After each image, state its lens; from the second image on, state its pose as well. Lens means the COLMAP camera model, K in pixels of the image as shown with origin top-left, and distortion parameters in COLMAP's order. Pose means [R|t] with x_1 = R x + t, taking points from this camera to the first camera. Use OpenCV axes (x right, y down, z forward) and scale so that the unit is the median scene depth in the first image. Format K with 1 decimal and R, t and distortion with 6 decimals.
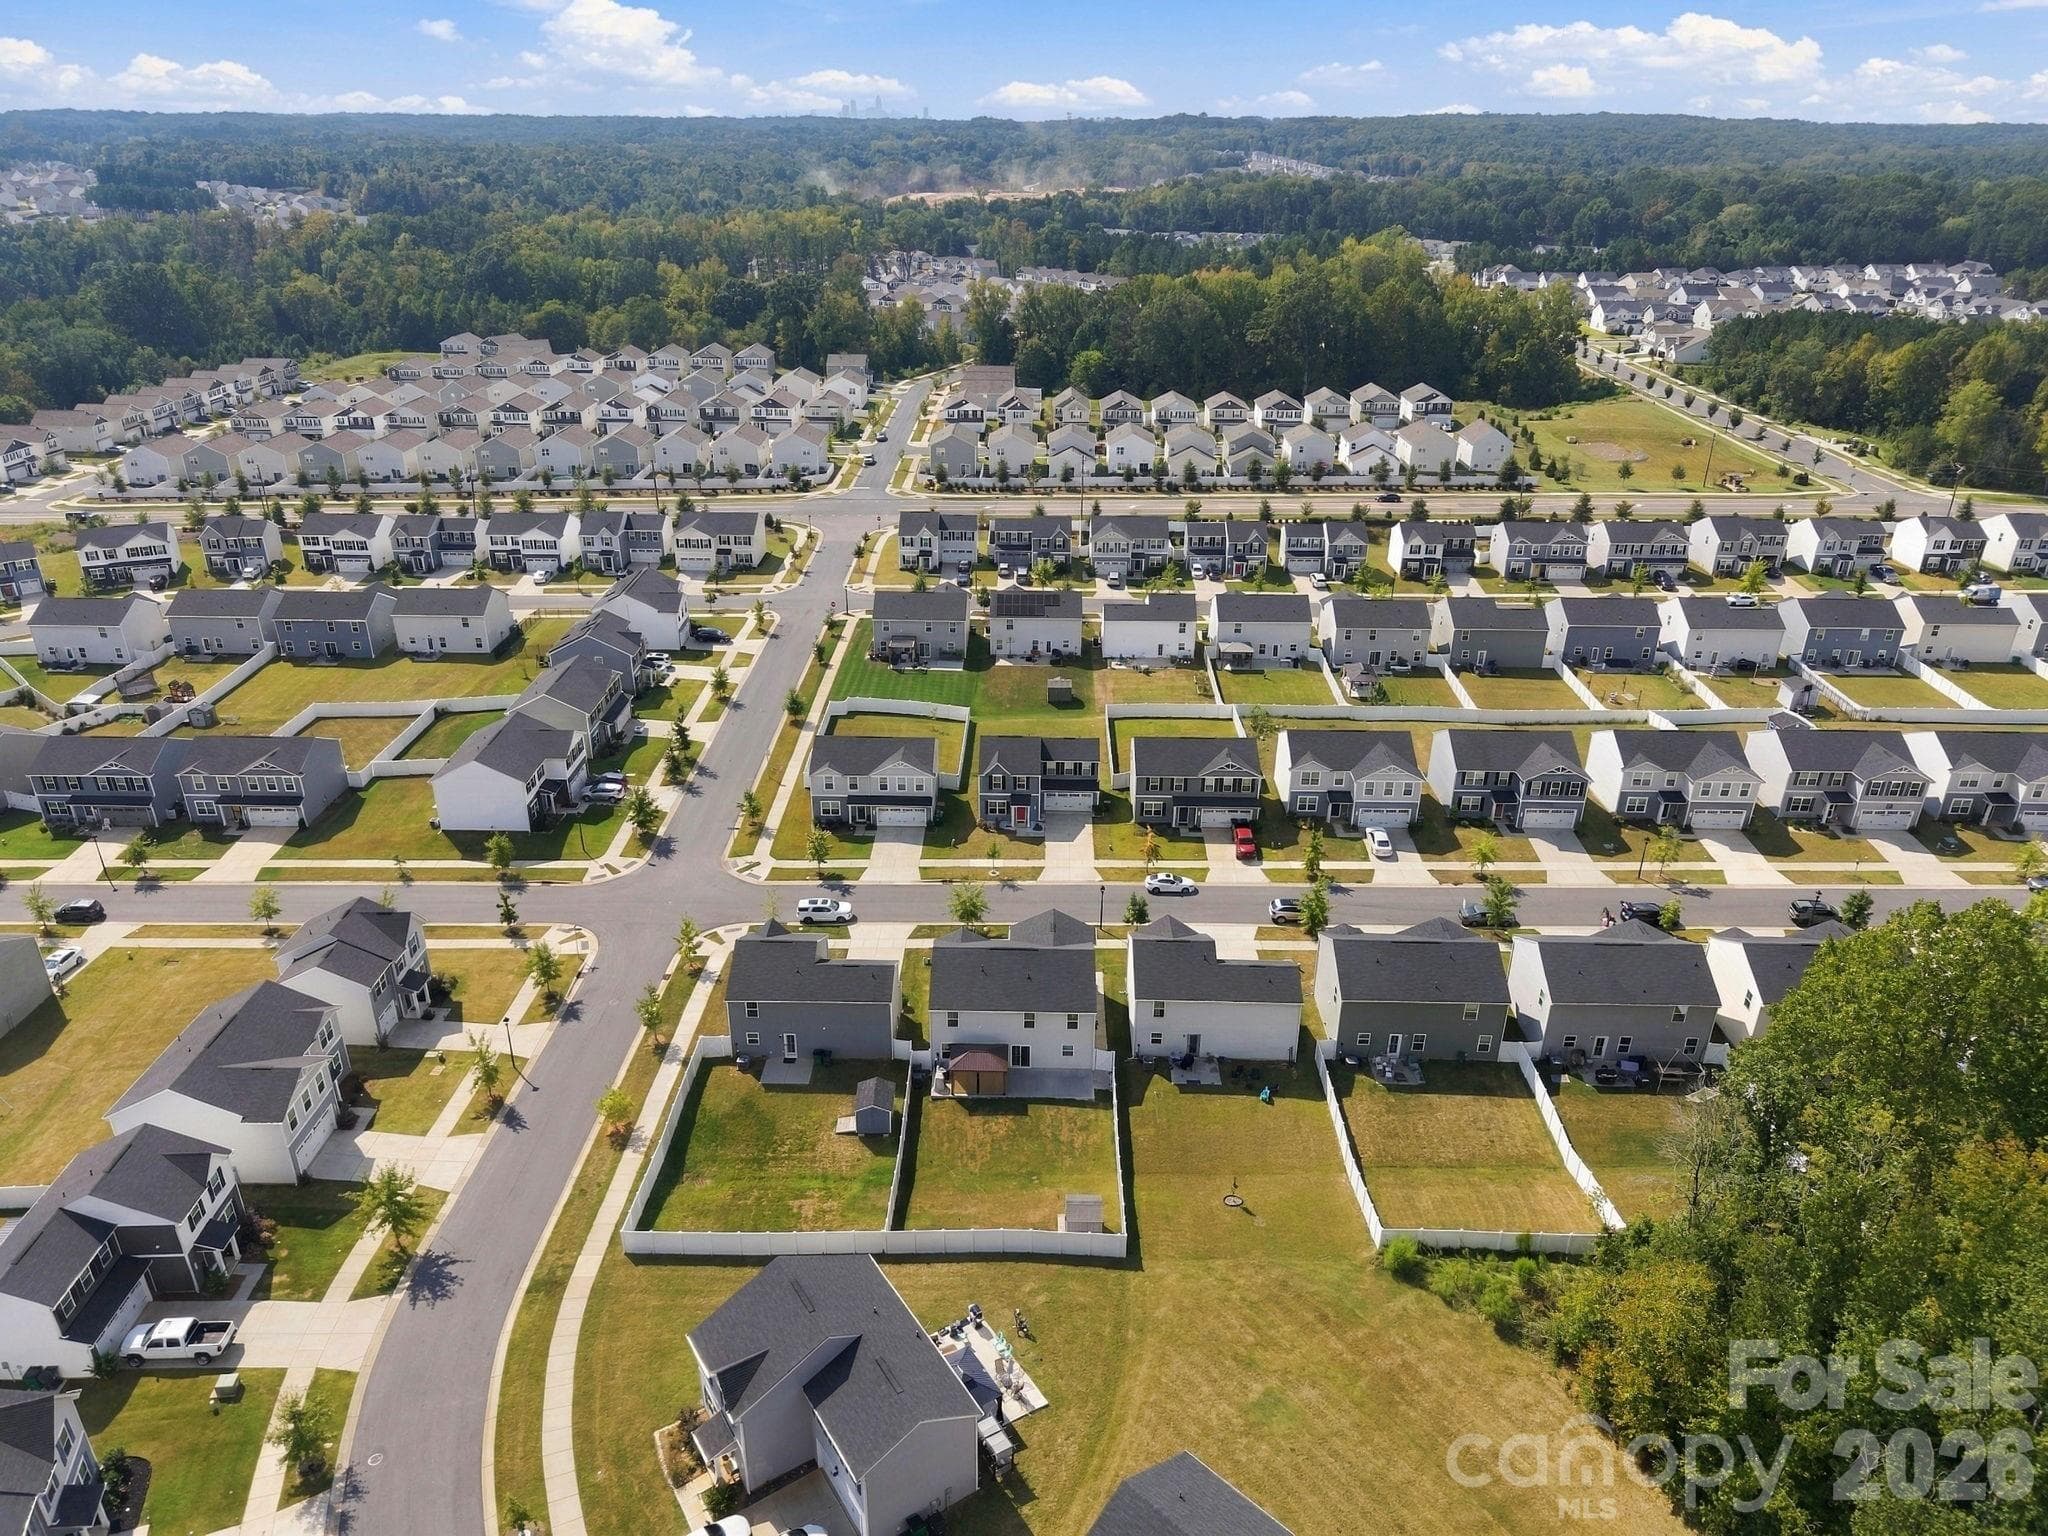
lens RADIAL K [[1371.1, 0, 1024.0], [0, 1371.1, 768.0], [0, 0, 1]] dist [0.142658, -0.298797]
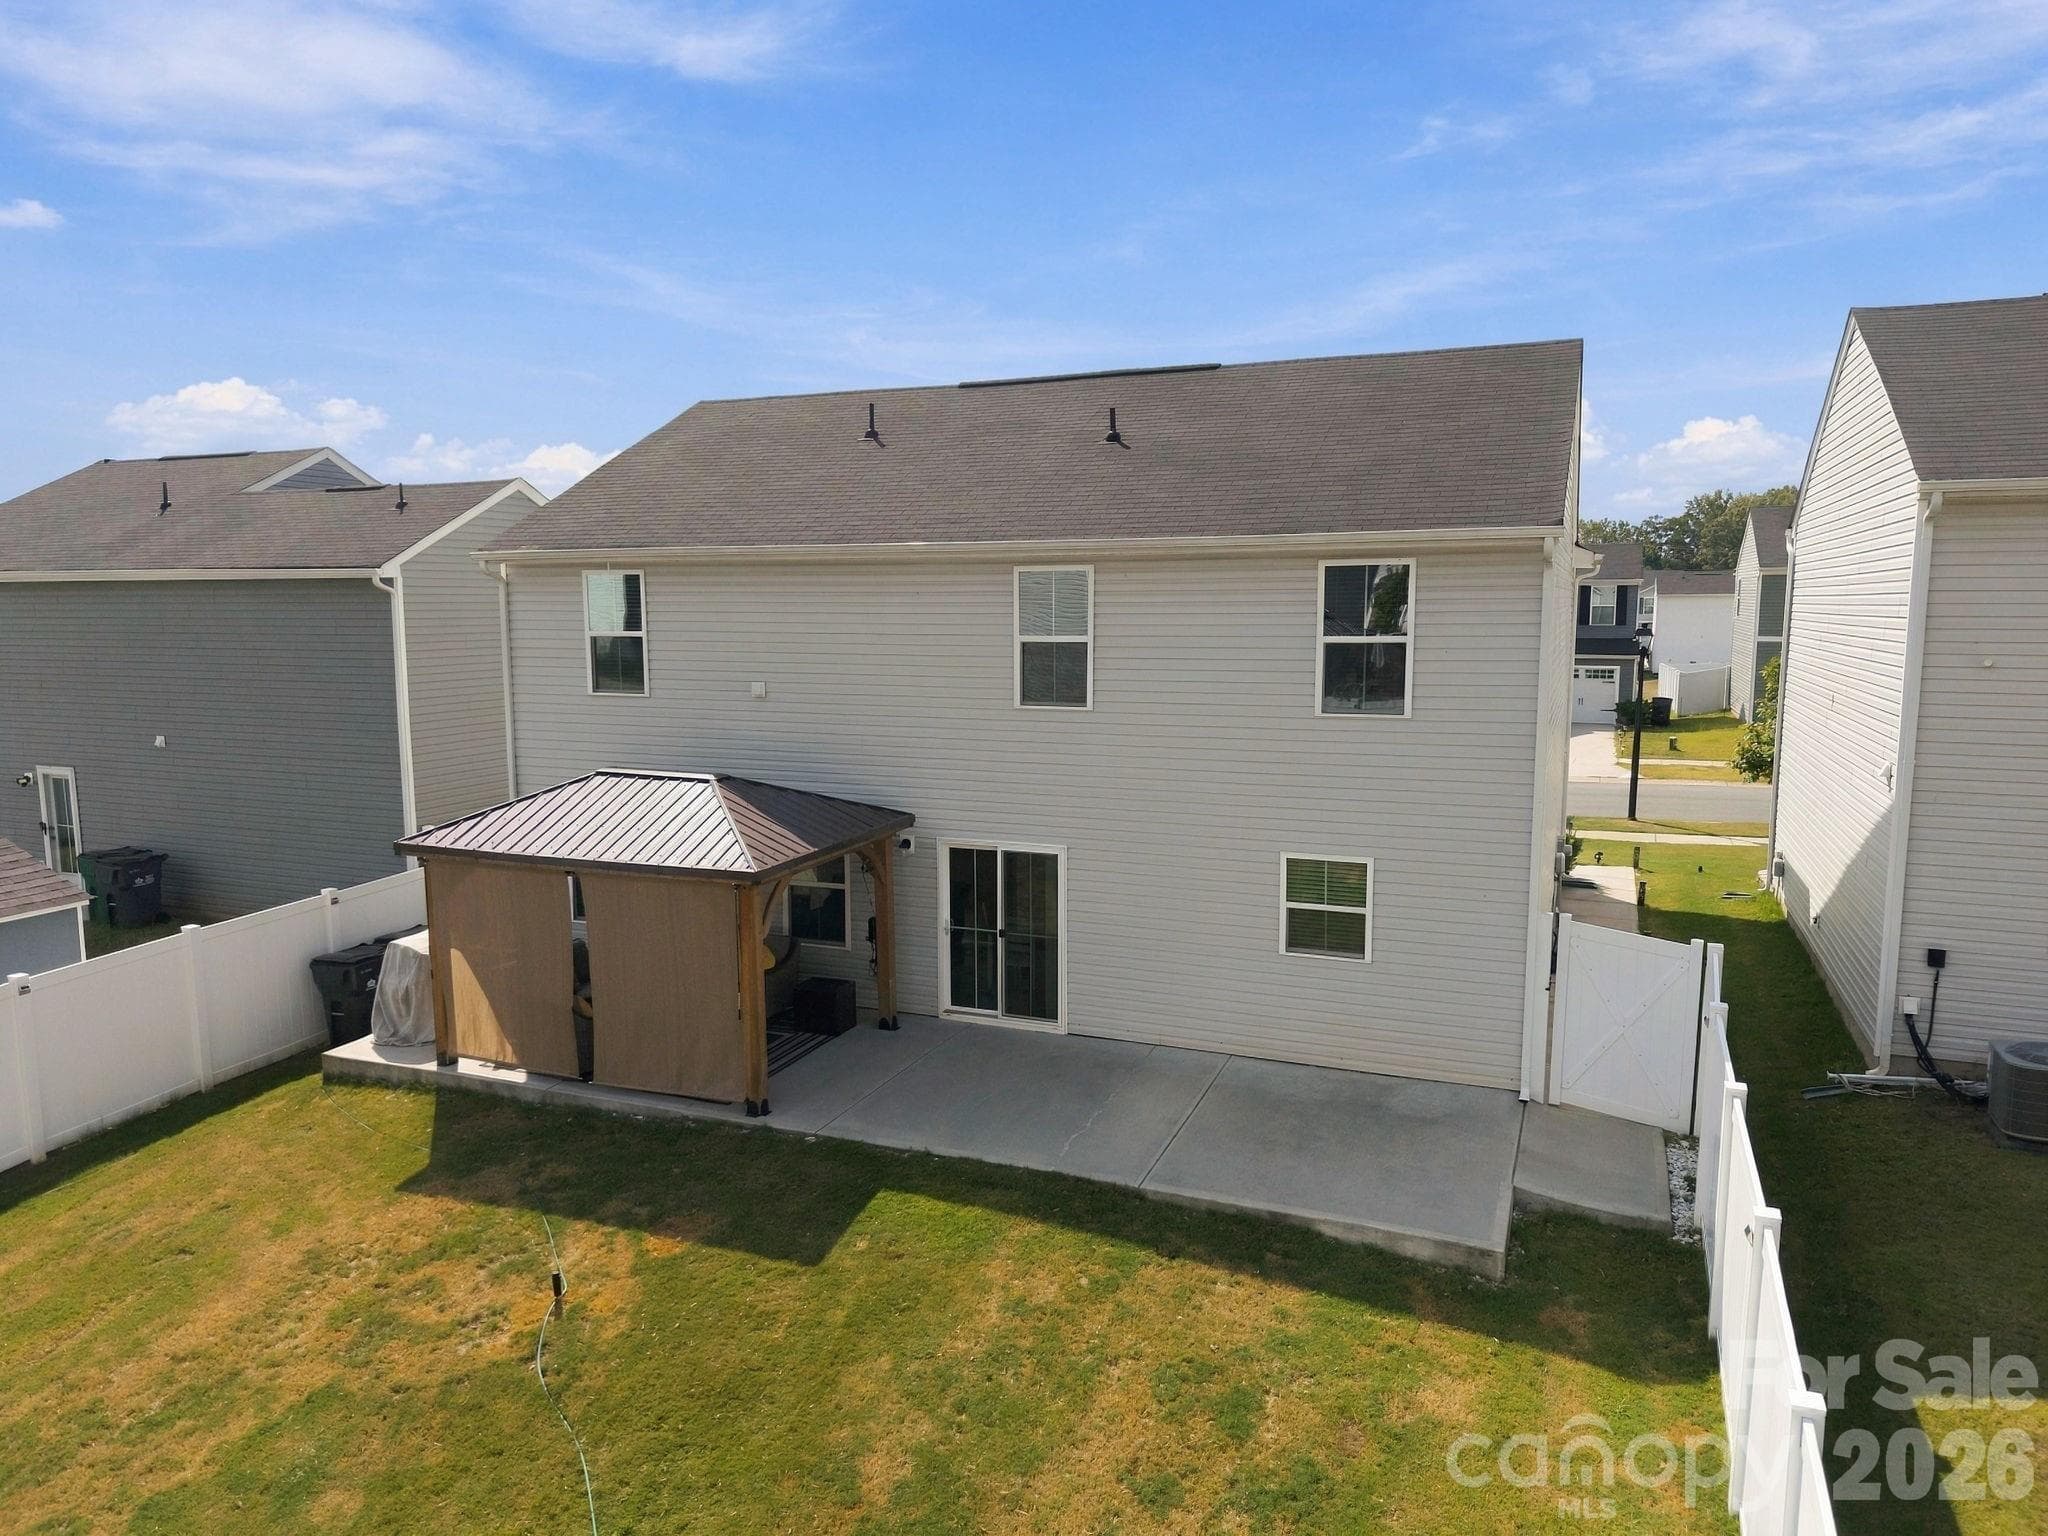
lens RADIAL K [[1377.7, 0, 1019.5], [0, 1377.7, 780.9], [0, 0, 1]] dist [-0.000628, -0.001586]
pose [[0.929122, 0.038085, -0.367807, 0.052323], [-0.147333, 0.950445, -0.273764, 0.232811], [0.339154, 0.308551, 0.888690, 0.863254]]
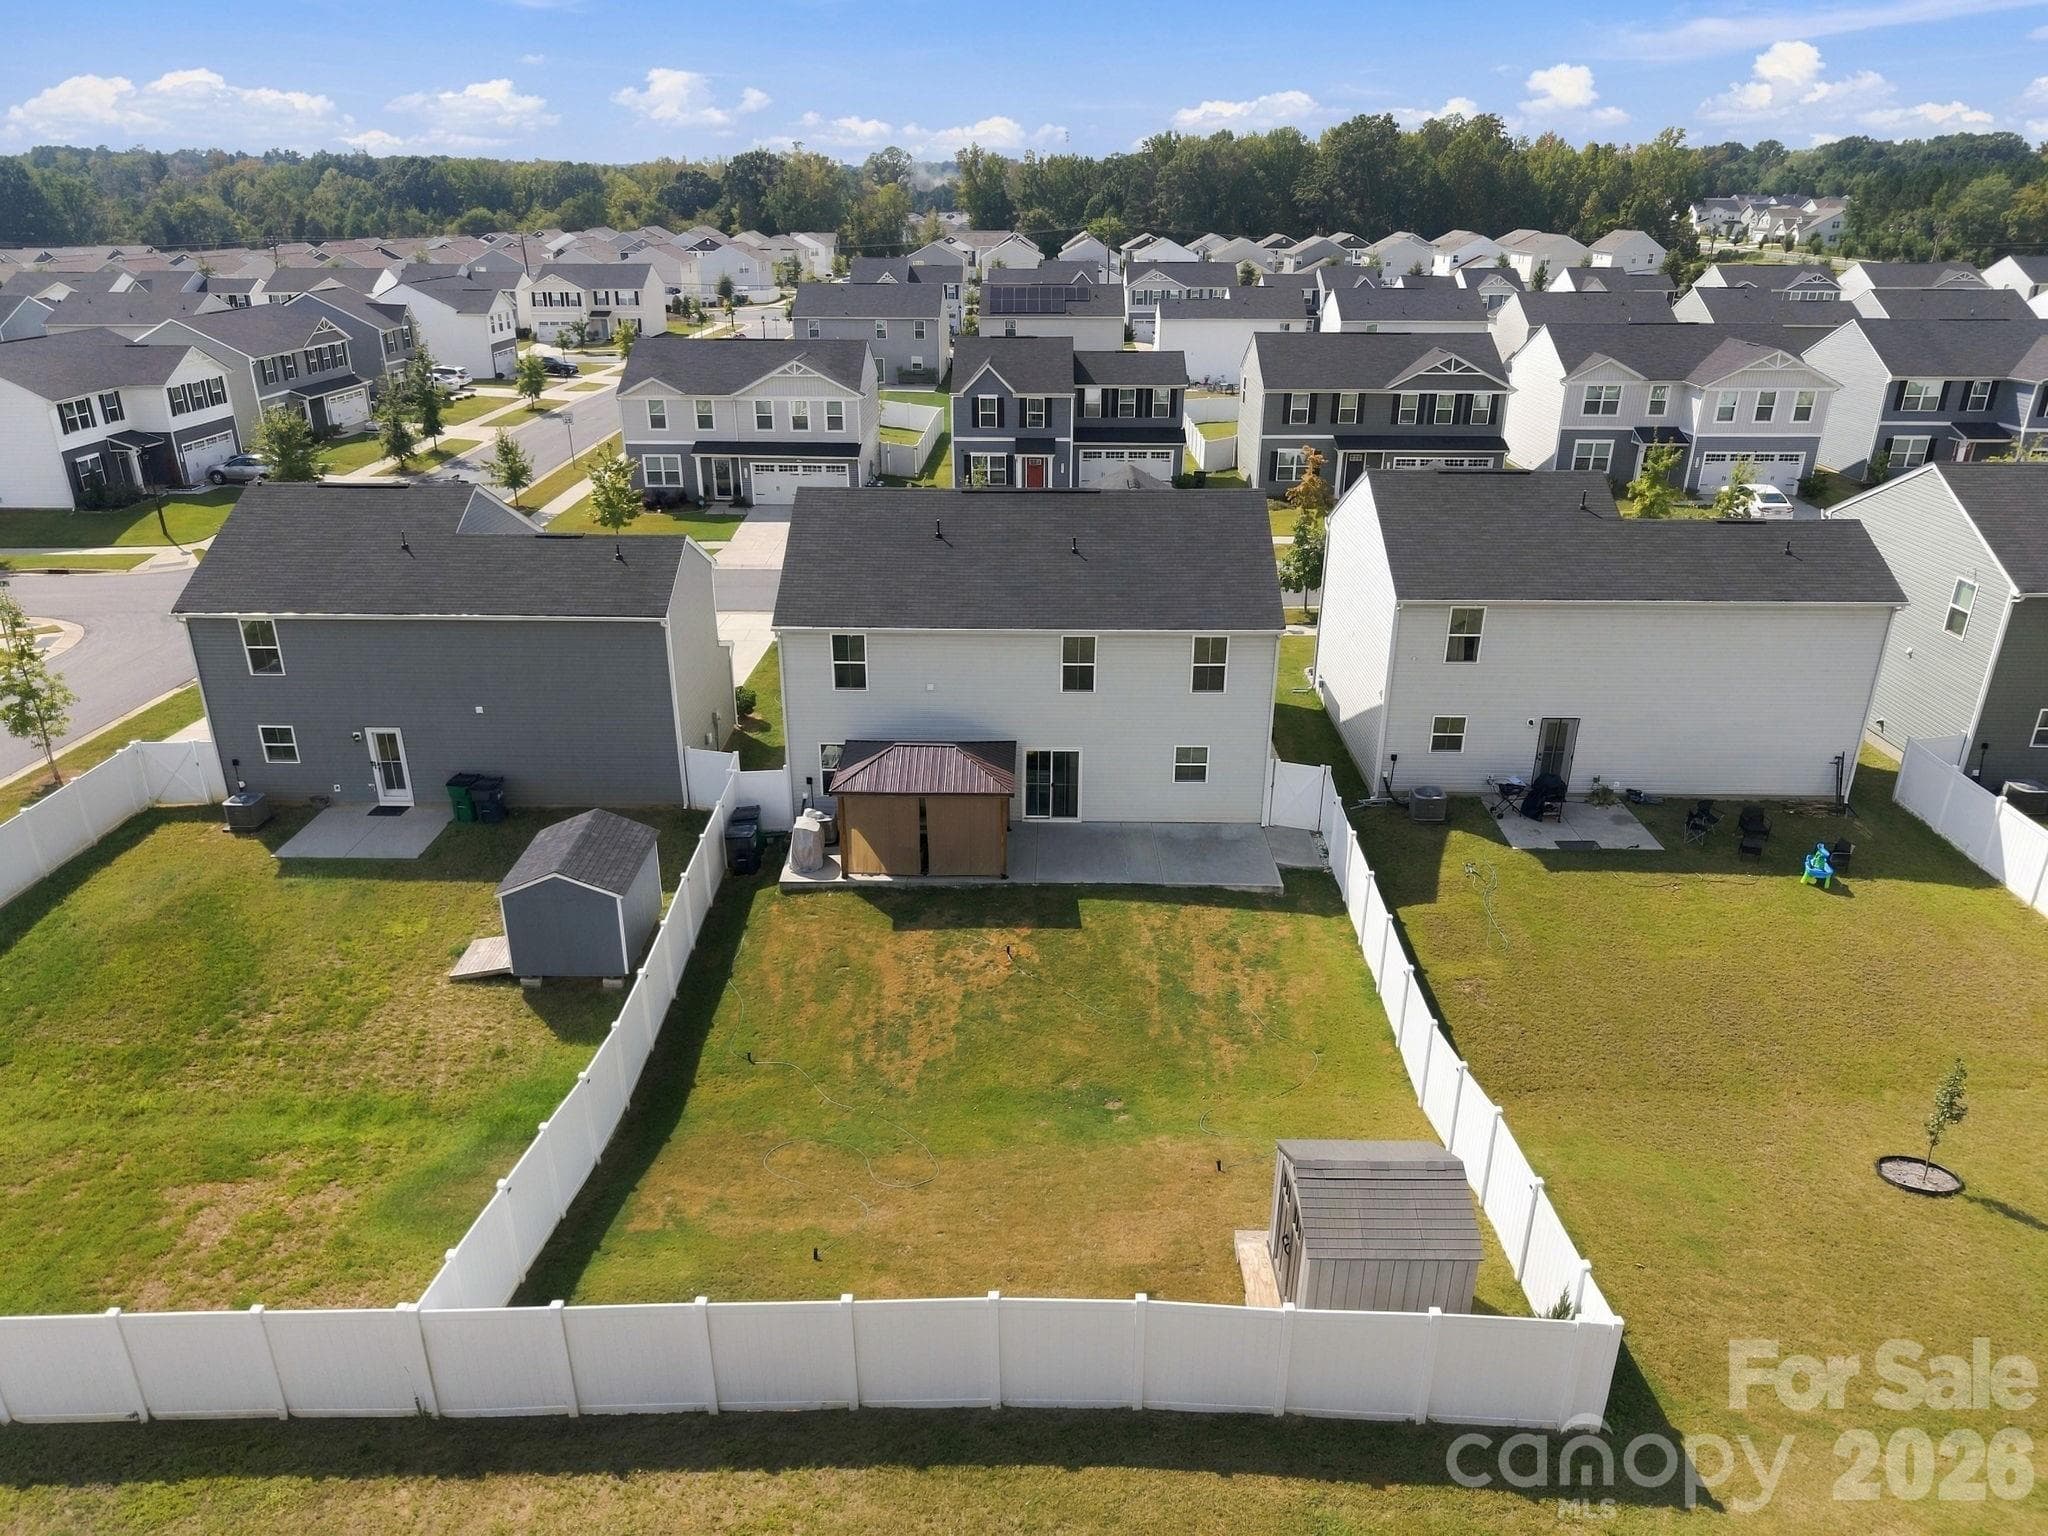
lens RADIAL K [[1380.4, 0, 1024.0], [0, 1380.4, 768.0], [0, 0, 1]] dist [0.080922, -0.115881]
pose [[0.999991, -0.004101, 0.000694, -0.009508], [0.004125, 0.999217, -0.039346, 0.218052], [-0.000532, 0.039349, 0.999225, 0.656555]]
